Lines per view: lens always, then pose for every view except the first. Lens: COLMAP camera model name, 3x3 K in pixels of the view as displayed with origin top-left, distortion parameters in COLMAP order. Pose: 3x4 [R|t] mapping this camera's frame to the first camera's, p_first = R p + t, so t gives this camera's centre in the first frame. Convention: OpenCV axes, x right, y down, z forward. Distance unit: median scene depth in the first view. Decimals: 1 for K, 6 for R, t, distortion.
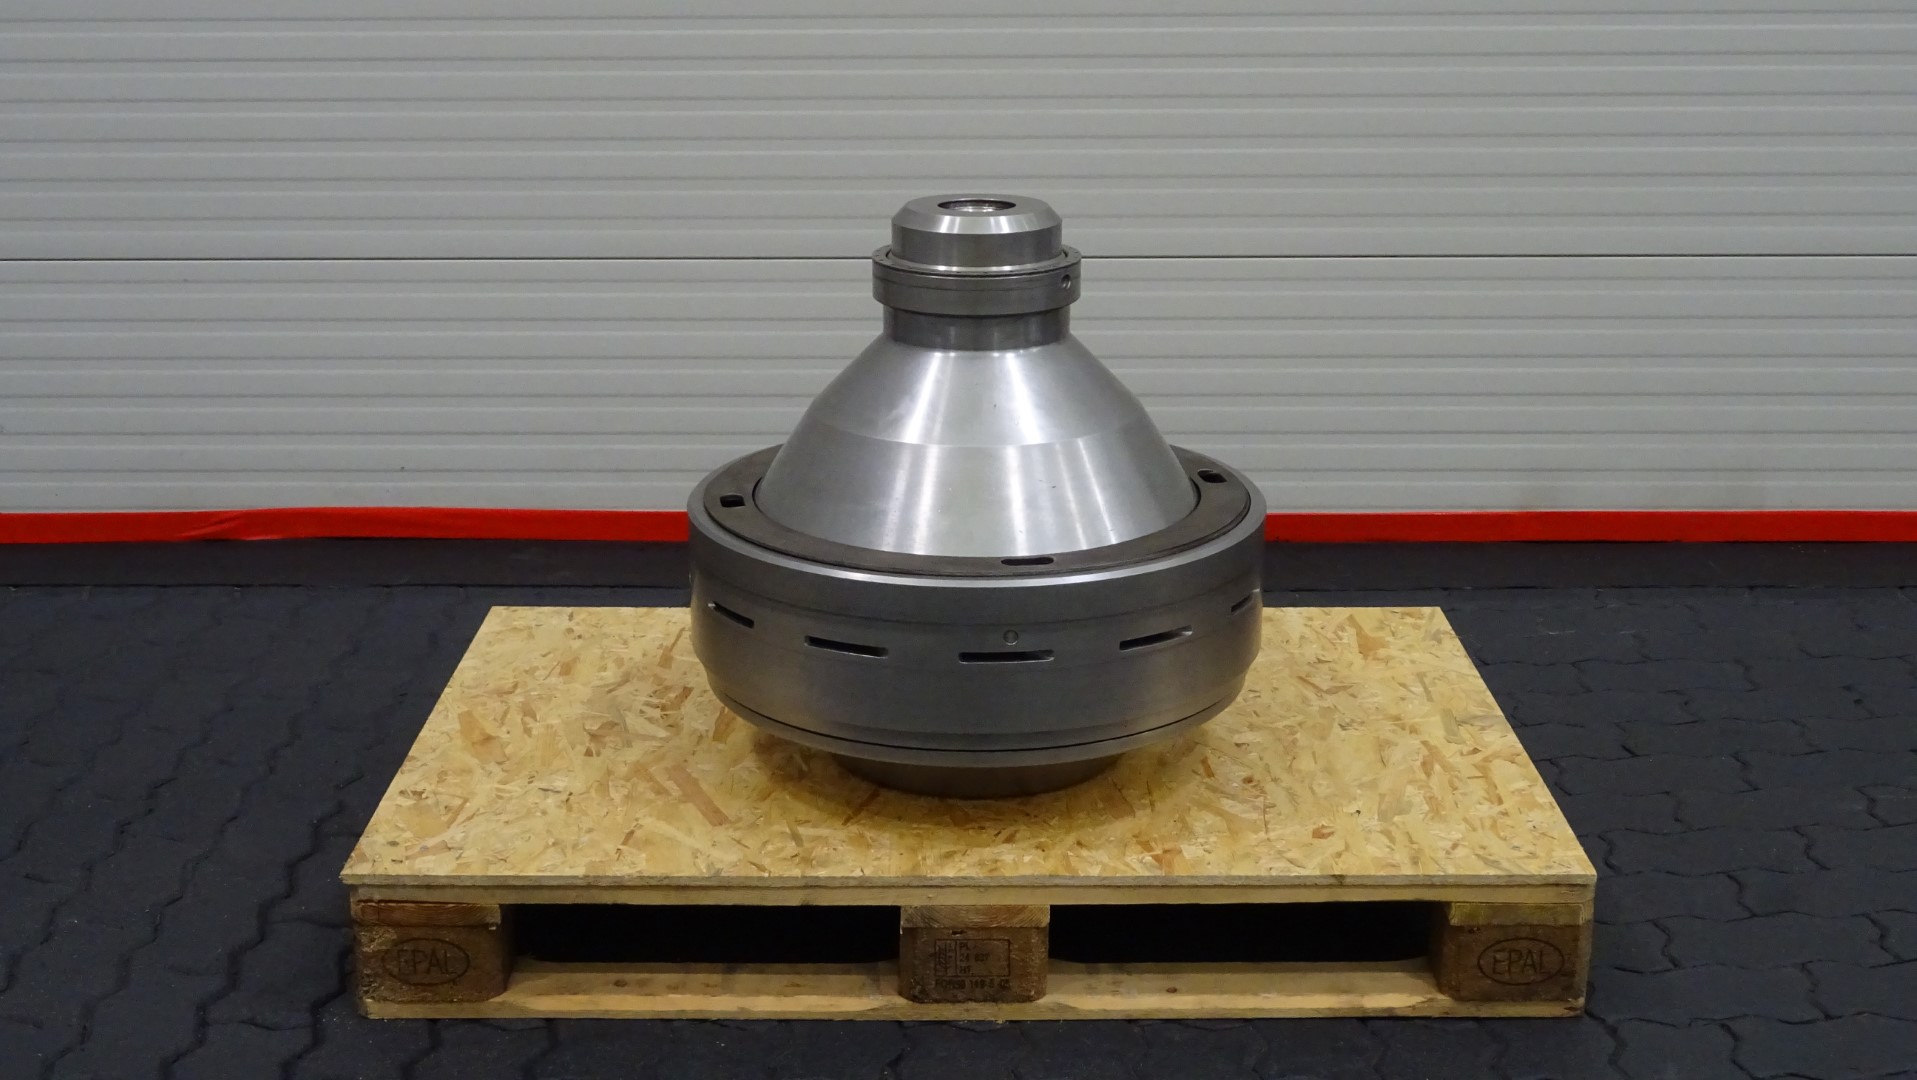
lens RADIAL K [[2483.9, 0, 958.5], [0, 2483.9, 540.0], [0, 0, 1]] dist [0.018611, -0.022538]
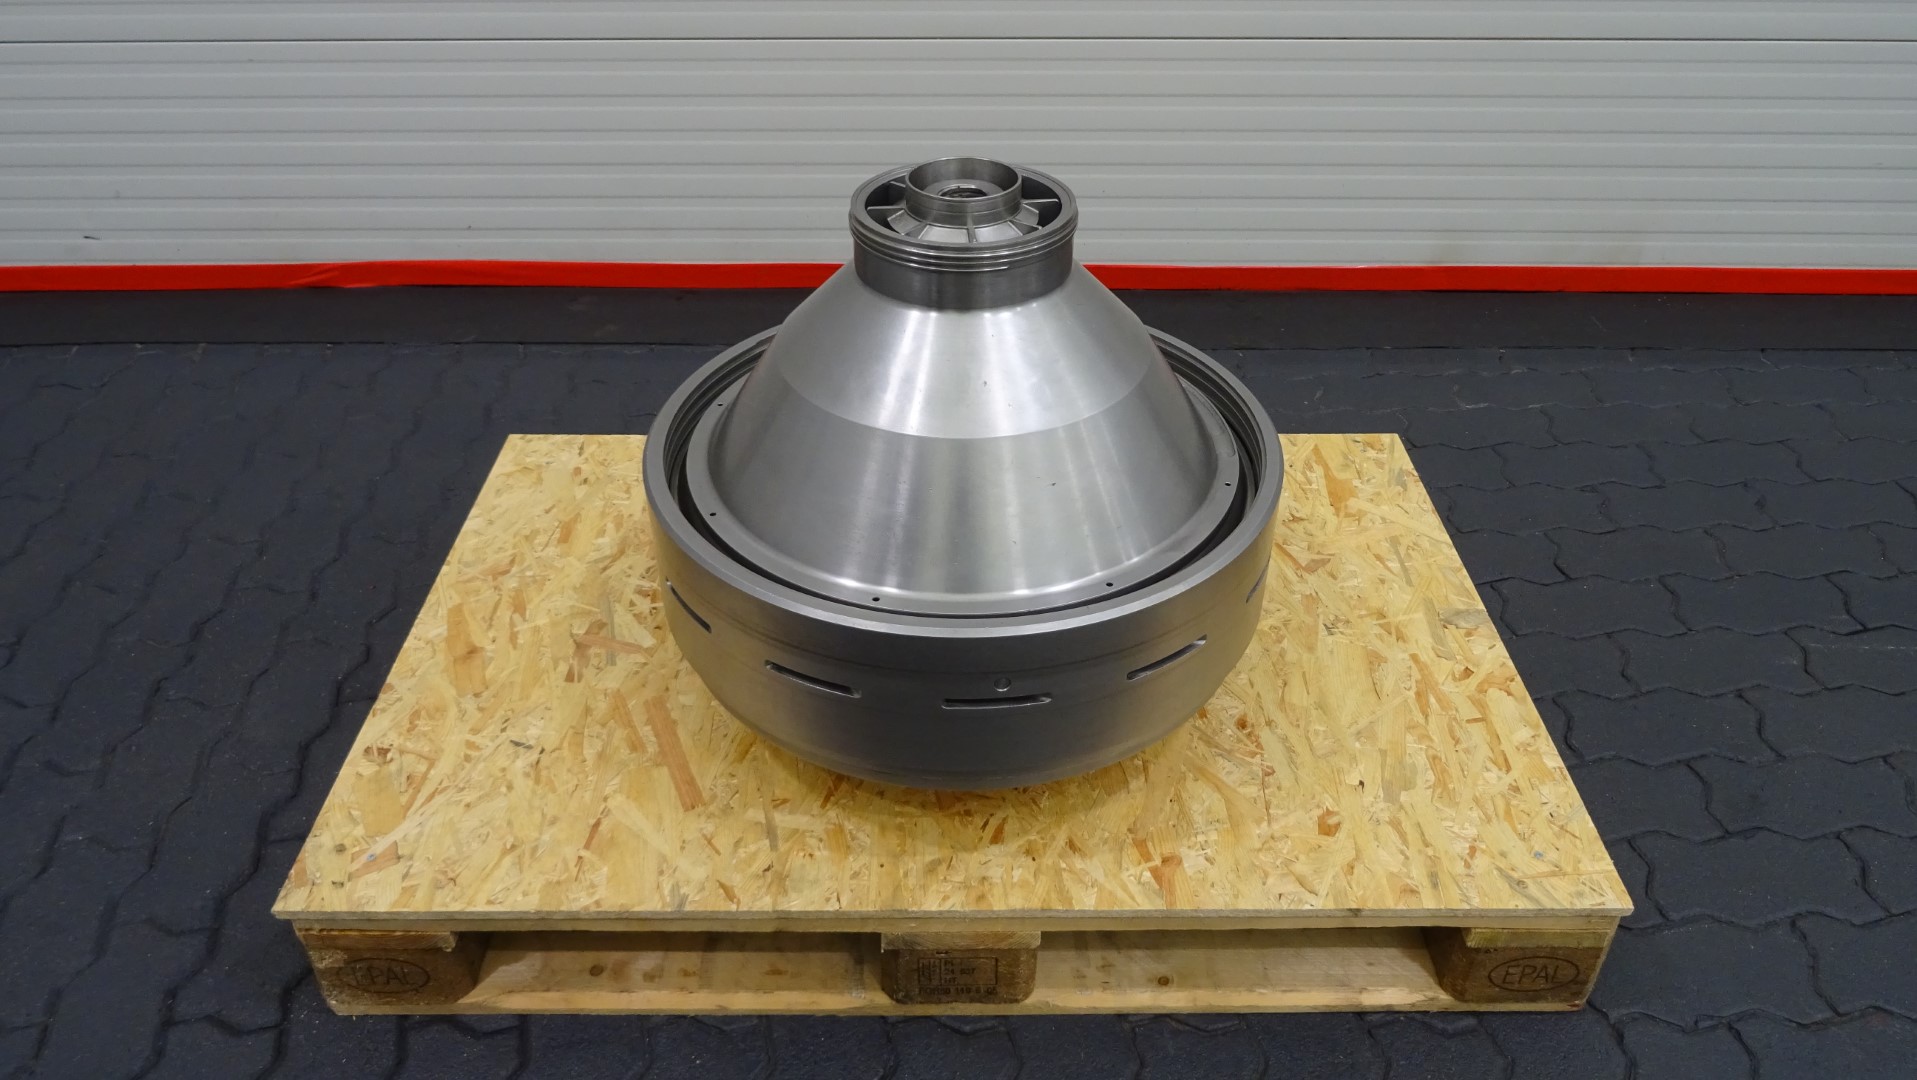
lens RADIAL K [[1376.2, 0, 958.5], [0, 1376.2, 540.0], [0, 0, 1]] dist [-0.008259, 0.003317]
pose [[0.999998, -0.001070, 0.001839, 0.004781], [0.000415, 0.945866, 0.324558, -0.150437], [-0.002087, -0.324556, 0.945864, 0.528037]]
